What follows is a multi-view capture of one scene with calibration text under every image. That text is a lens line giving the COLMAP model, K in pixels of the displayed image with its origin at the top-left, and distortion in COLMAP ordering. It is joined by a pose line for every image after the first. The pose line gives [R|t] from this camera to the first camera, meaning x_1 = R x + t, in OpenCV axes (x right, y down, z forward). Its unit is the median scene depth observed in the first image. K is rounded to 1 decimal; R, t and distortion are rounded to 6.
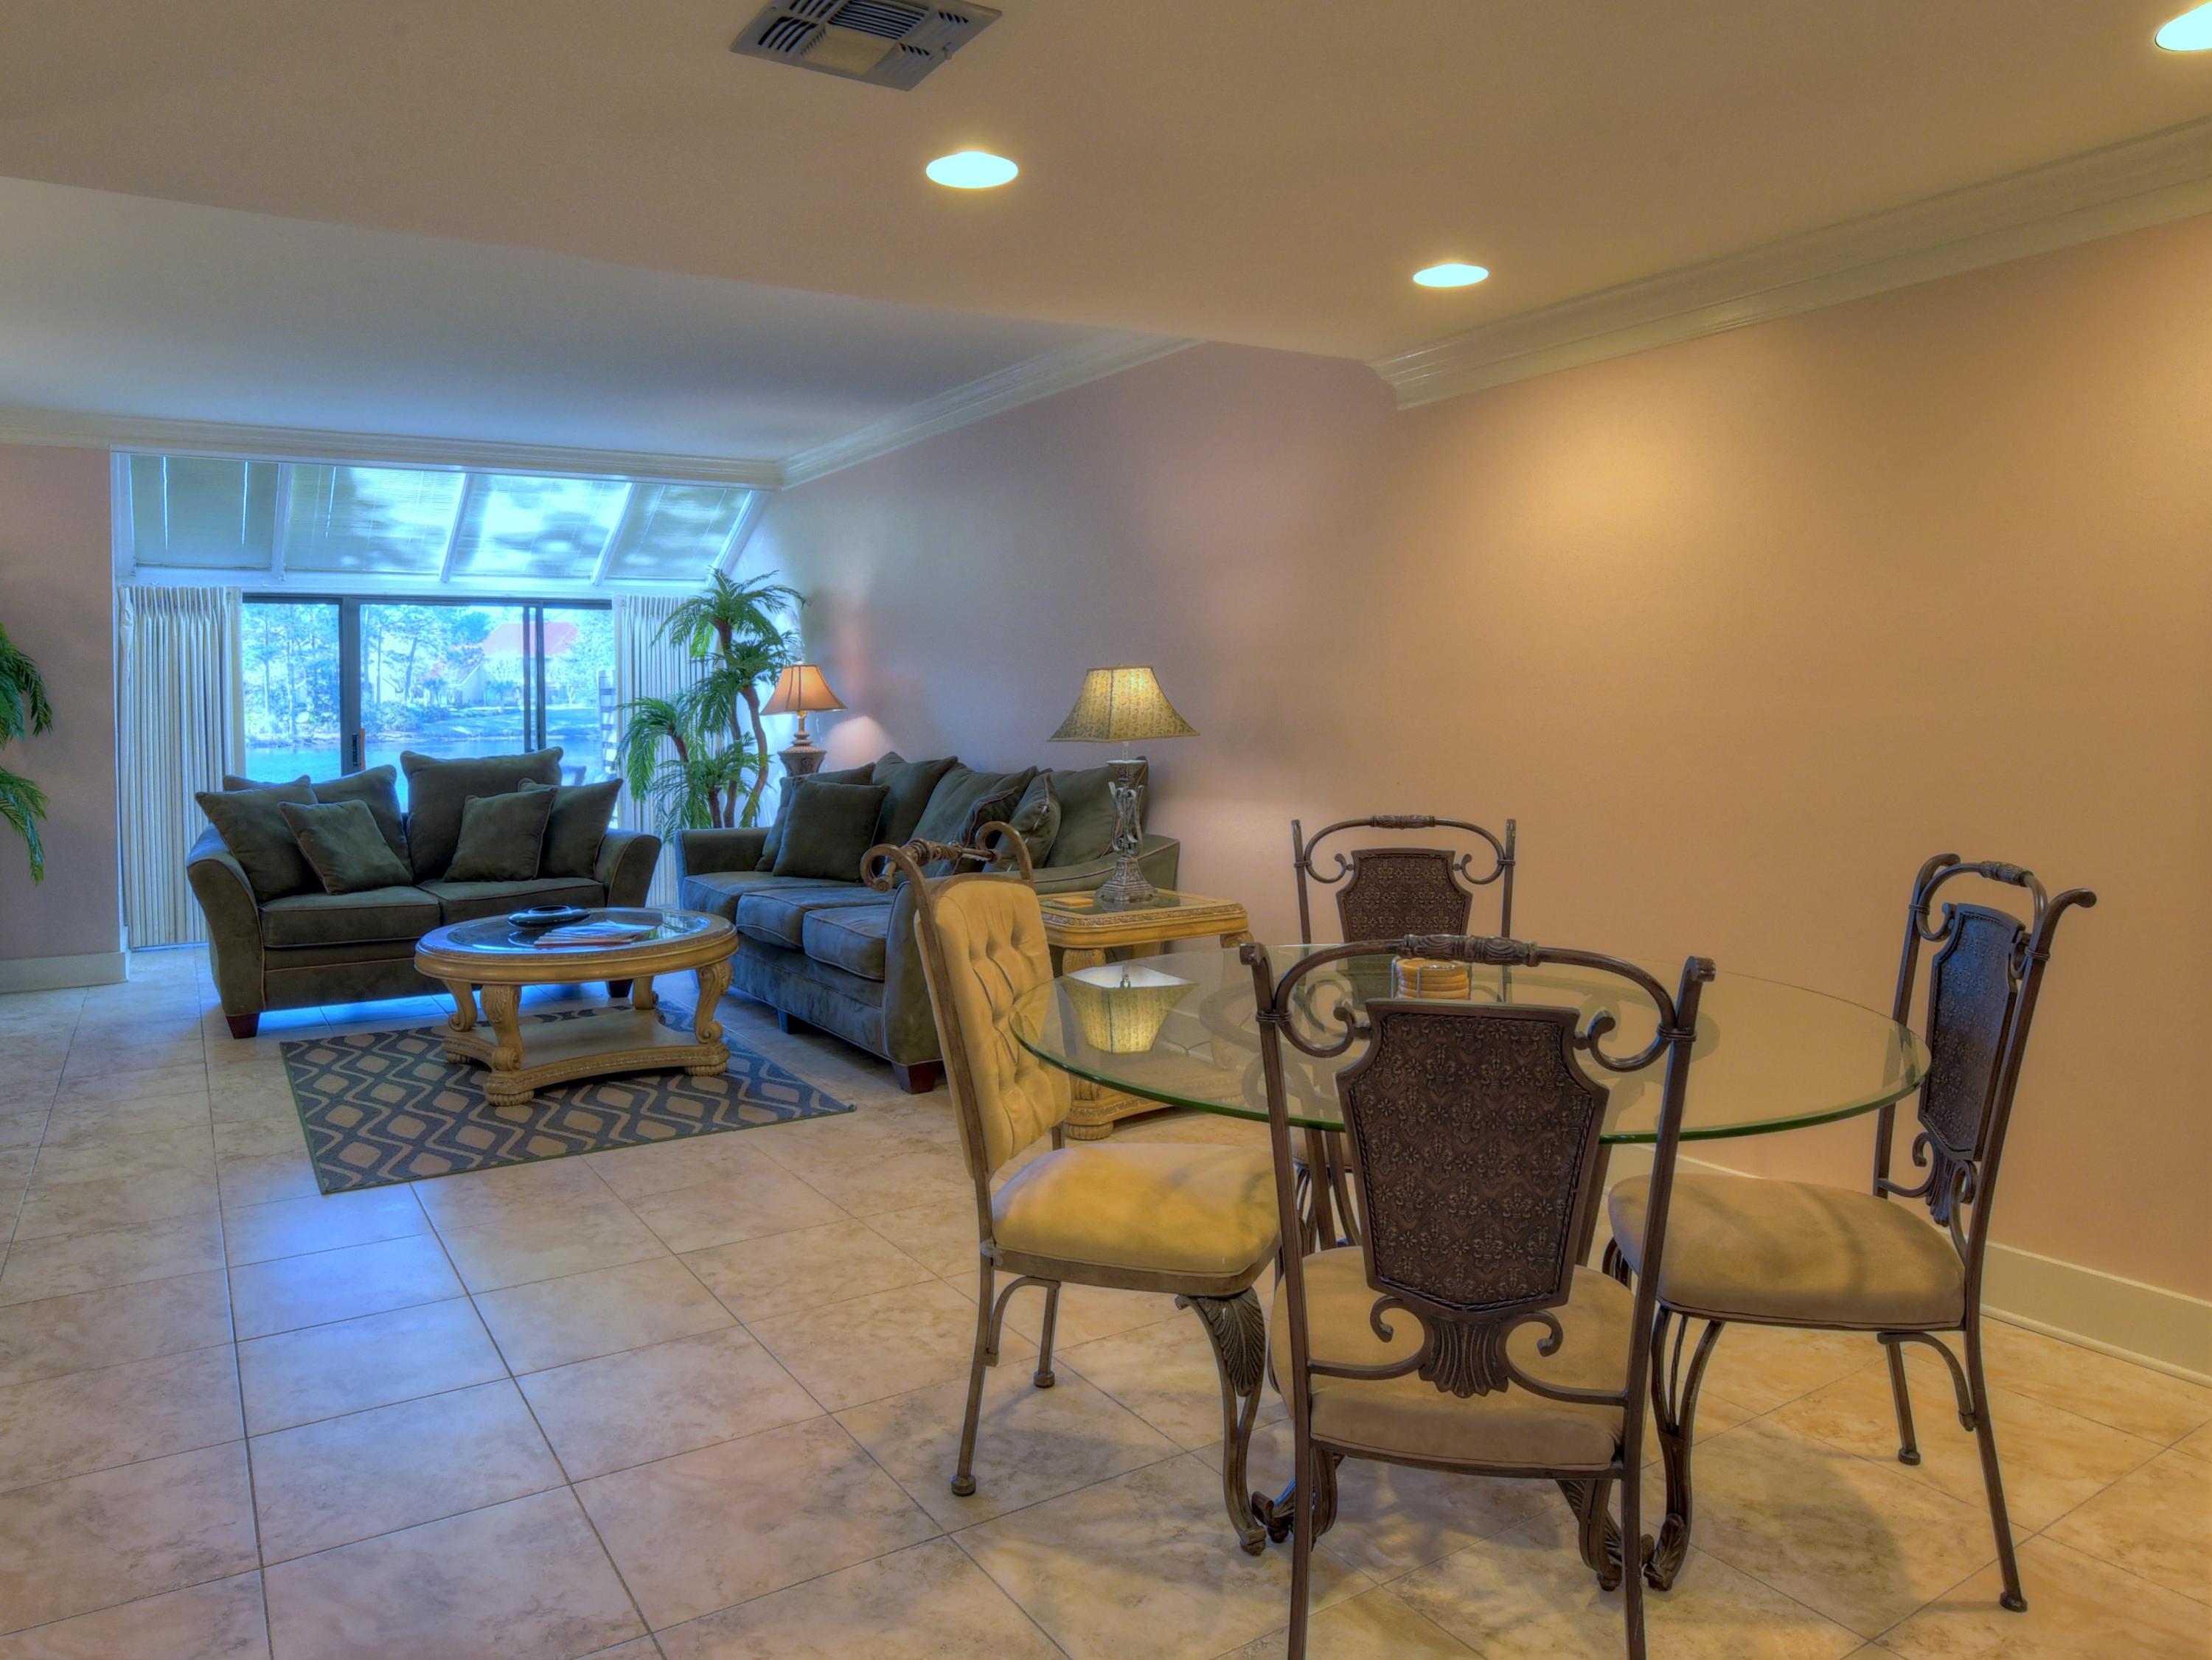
lens RADIAL K [[1479.0, 0, 1107.5], [0, 1479.0, 777.2], [0, 0, 1]] dist [-0.035046, 0.004544]
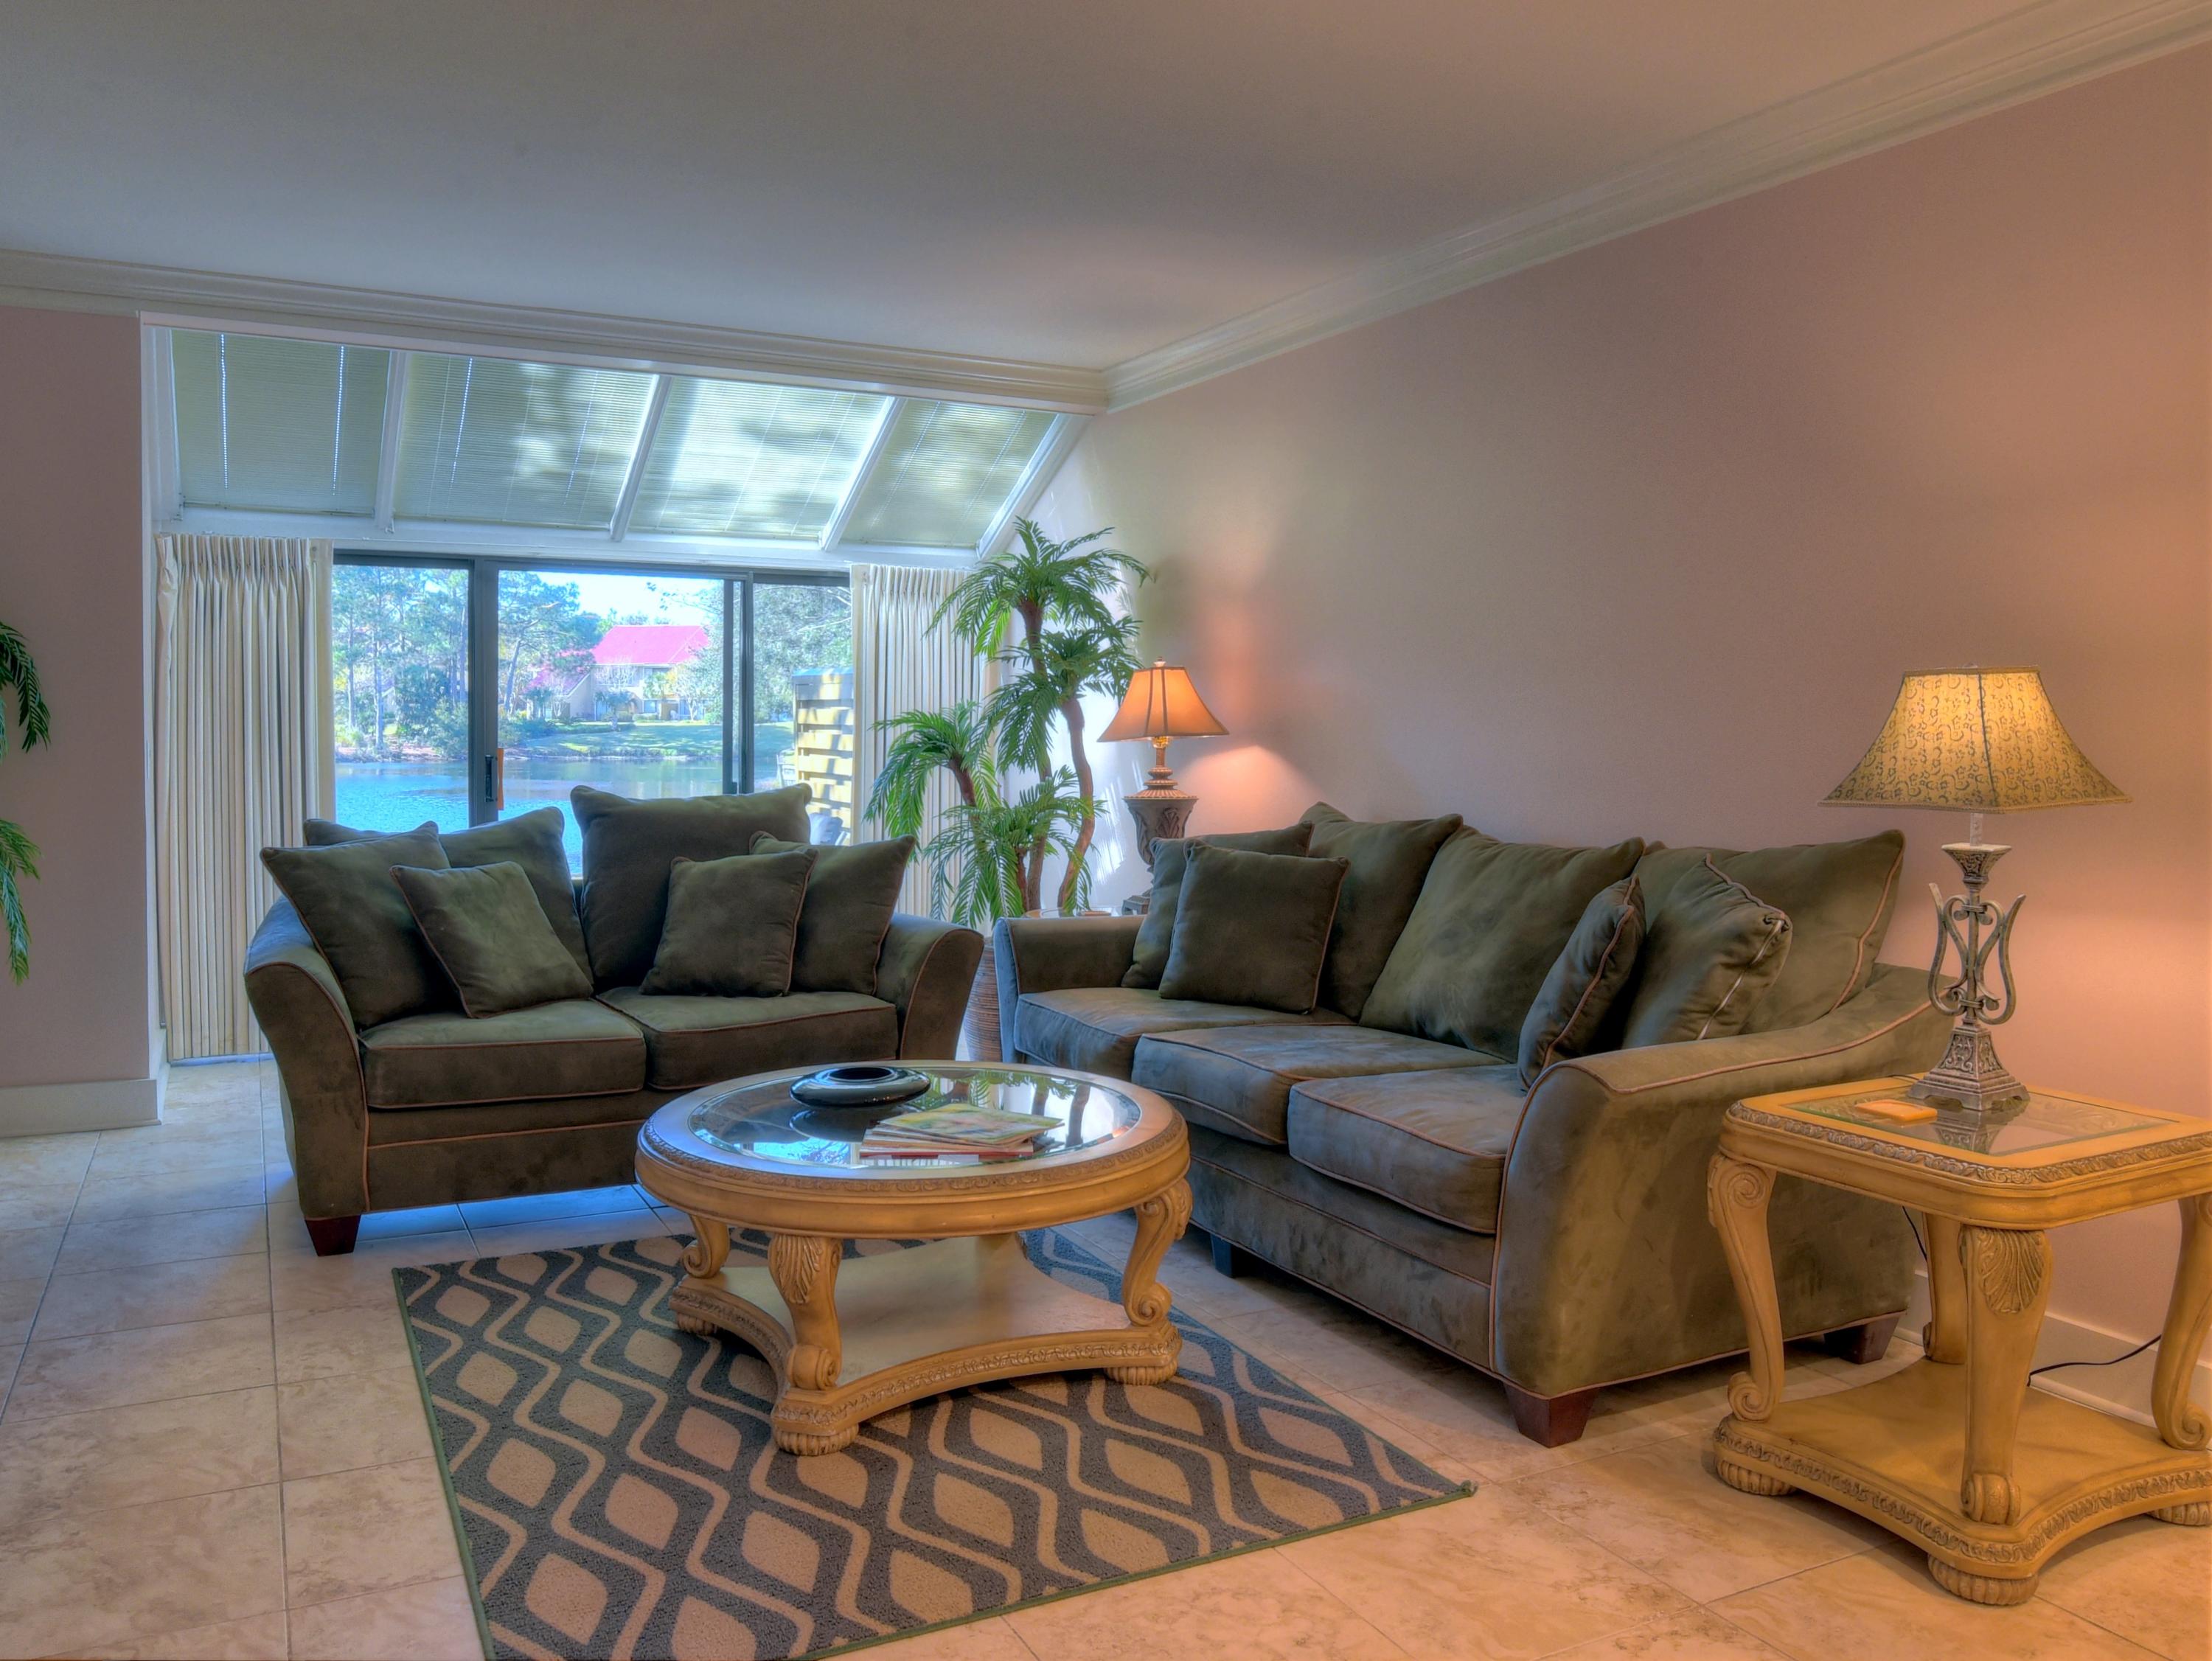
lens RADIAL K [[1361.8, 0, 1038.2], [0, 1361.8, 824.6], [0, 0, 1]] dist [-0.032140, 0.004500]
pose [[0.998817, 0.022708, -0.042988, -0.260239], [-0.021864, 0.999561, 0.020006, -0.017845], [0.043424, -0.019043, 0.998875, 0.426443]]
